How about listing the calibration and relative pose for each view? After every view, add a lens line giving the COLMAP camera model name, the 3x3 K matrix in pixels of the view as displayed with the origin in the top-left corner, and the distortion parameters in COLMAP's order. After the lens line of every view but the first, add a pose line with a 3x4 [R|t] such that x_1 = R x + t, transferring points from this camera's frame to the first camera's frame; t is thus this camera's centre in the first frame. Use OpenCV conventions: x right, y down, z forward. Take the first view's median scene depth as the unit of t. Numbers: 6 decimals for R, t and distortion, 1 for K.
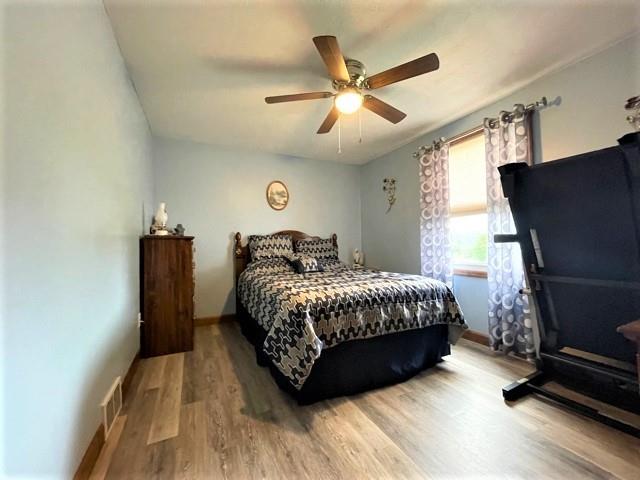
lens RADIAL K [[256.2, 0, 319.0], [0, 256.2, 243.8], [0, 0, 1]] dist [-0.003113, 0.000126]
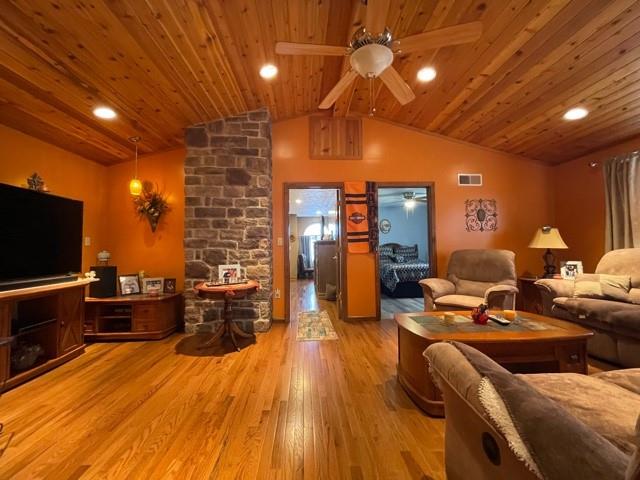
lens RADIAL K [[256.2, 0, 320.2], [0, 256.2, 240.0], [0, 0, 1]] dist [-0.003113, 0.000126]
pose [[0.917307, -0.020395, -0.397657, 0.194403], [0.010111, 0.999558, -0.027942, -0.027206], [0.398051, 0.021611, 0.917109, -1.204282]]
